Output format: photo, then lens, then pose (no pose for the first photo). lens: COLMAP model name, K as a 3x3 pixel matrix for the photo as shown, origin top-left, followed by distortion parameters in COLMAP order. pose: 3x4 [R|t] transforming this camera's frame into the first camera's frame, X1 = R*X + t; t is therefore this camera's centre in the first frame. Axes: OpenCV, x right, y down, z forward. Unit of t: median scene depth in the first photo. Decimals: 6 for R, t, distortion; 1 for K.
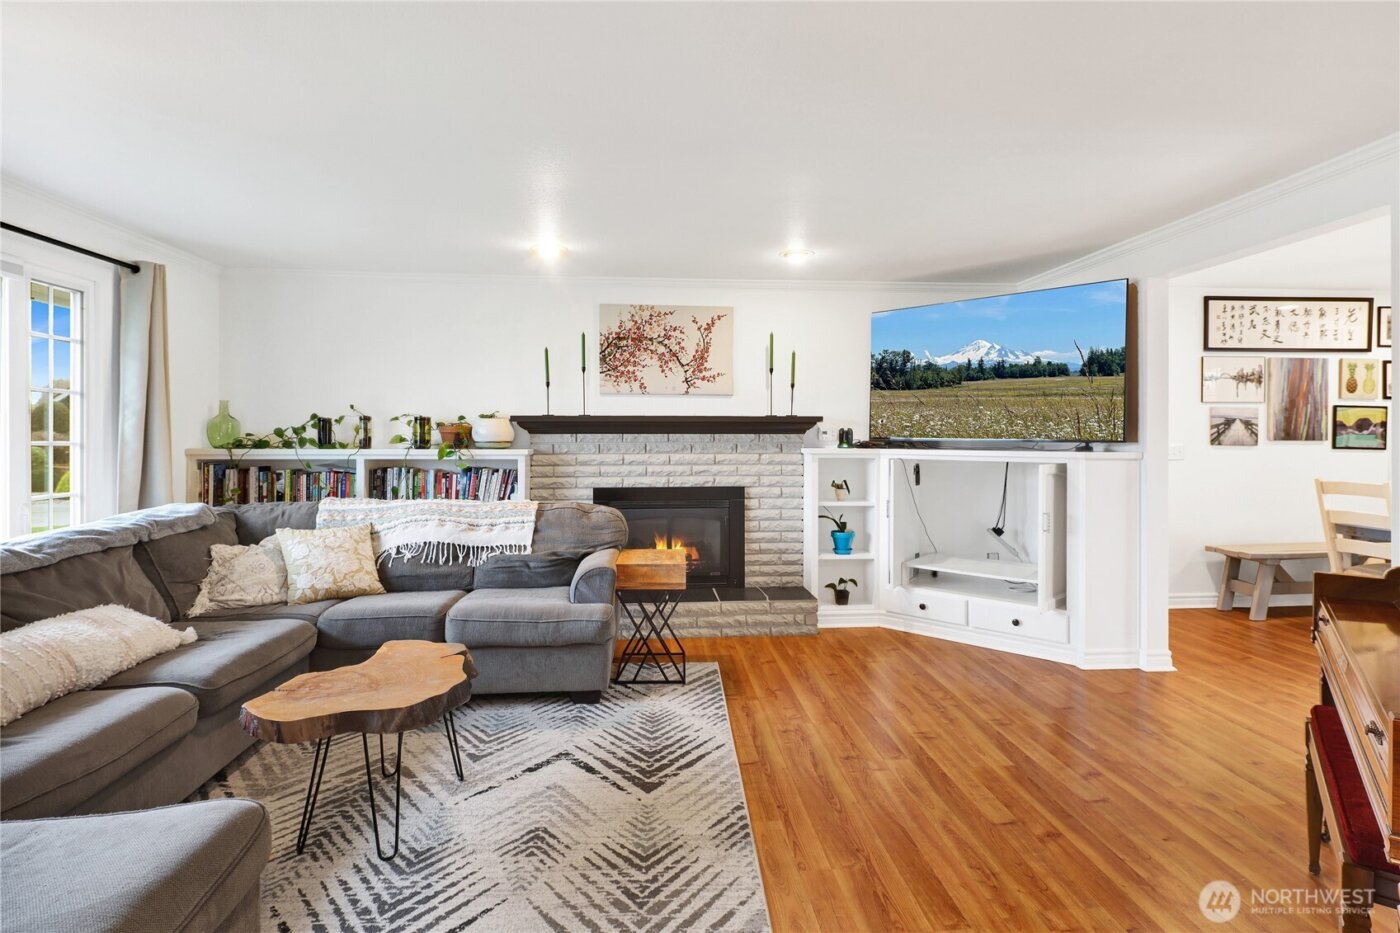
lens RADIAL K [[710.5, 0, 716.3], [0, 710.5, 436.0], [0, 0, 1]] dist [0.014706, -0.008980]
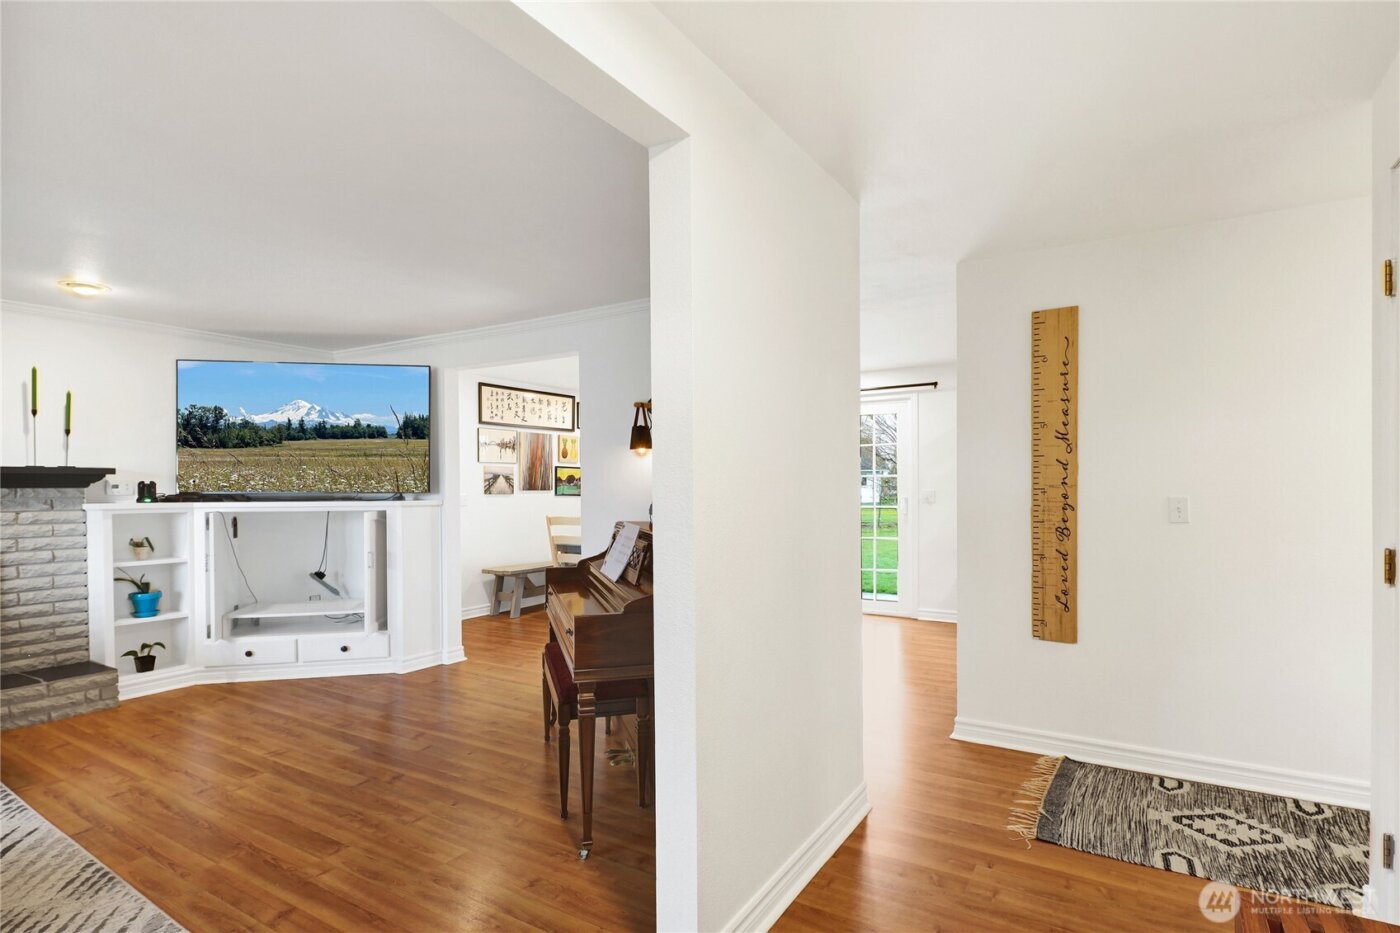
lens RADIAL K [[697.3, 0, 716.2], [0, 697.3, 497.4], [0, 0, 1]] dist [0.018692, -0.009198]
pose [[0.592793, -0.016899, 0.805178, -0.131209], [0.006713, 0.999849, 0.016043, 0.000452], [-0.805327, -0.004105, 0.592817, -0.158596]]
